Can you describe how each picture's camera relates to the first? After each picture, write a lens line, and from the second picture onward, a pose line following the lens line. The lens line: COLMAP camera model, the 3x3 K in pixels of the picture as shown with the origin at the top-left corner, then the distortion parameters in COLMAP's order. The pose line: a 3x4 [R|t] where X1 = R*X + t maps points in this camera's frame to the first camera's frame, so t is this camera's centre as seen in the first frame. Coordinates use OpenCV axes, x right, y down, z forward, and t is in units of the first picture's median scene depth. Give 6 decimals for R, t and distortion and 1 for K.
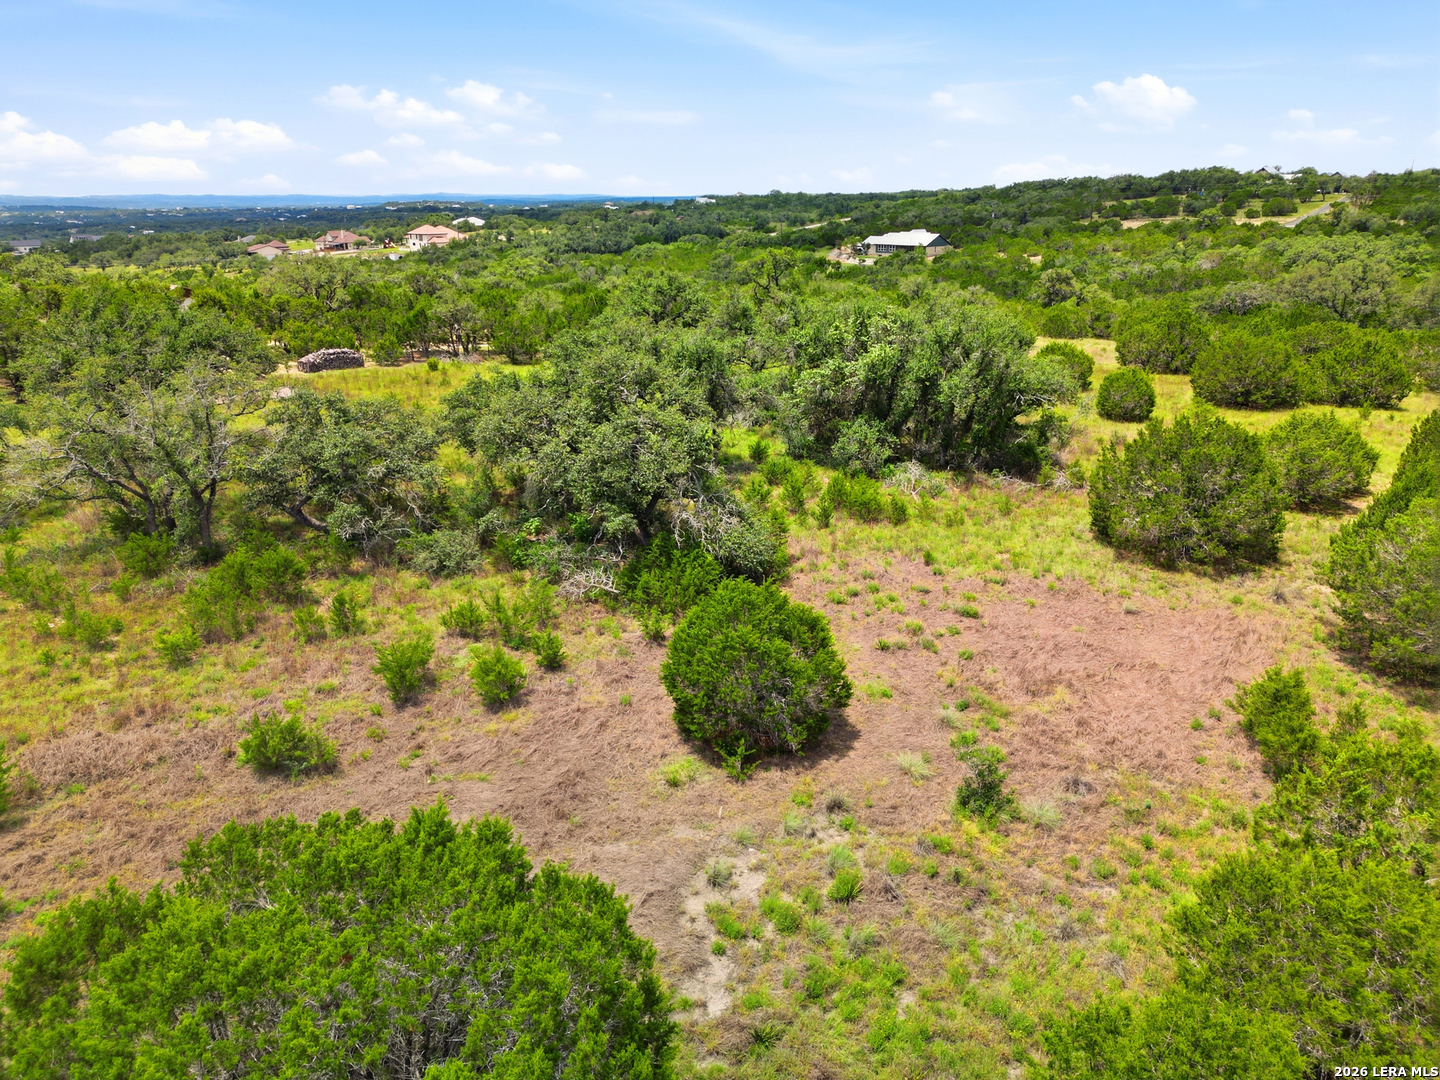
lens RADIAL K [[1050.8, 0, 720.0], [0, 1050.8, 540.0], [0, 0, 1]] dist [0.002644, -0.004605]
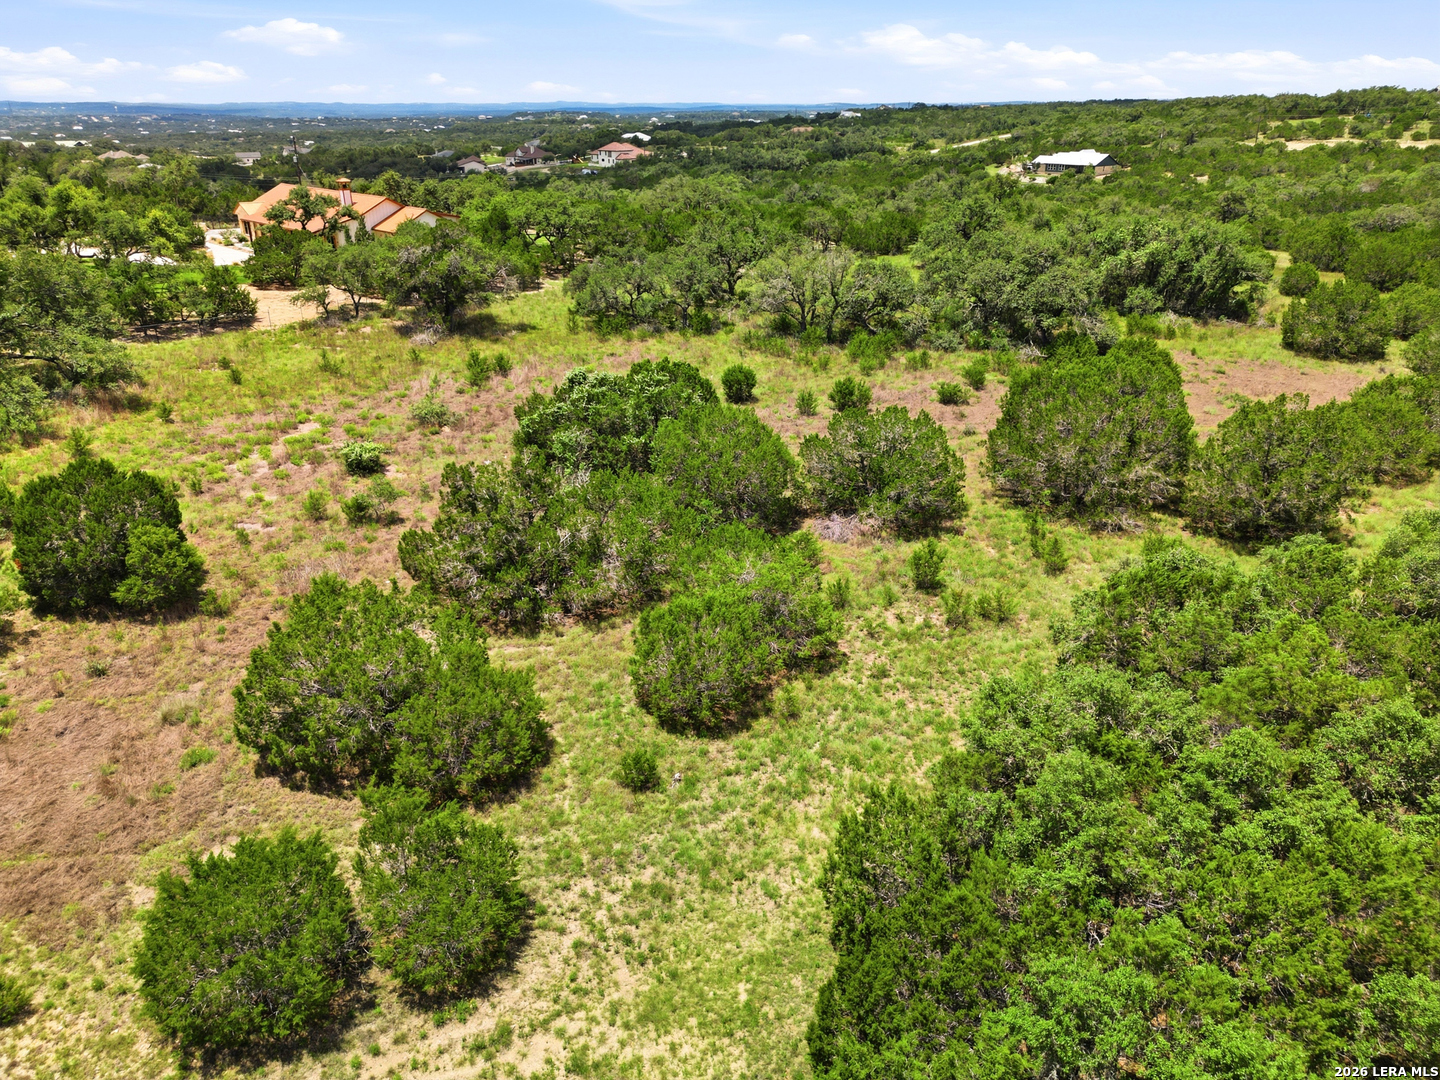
lens RADIAL K [[1050.8, 0, 720.0], [0, 1050.8, 540.0], [0, 0, 1]] dist [0.002644, -0.004605]
pose [[0.993988, 0.041589, -0.101286, -0.068043], [-0.033794, 0.996419, 0.077503, 0.035909], [0.104146, -0.073615, 0.991834, -0.153377]]
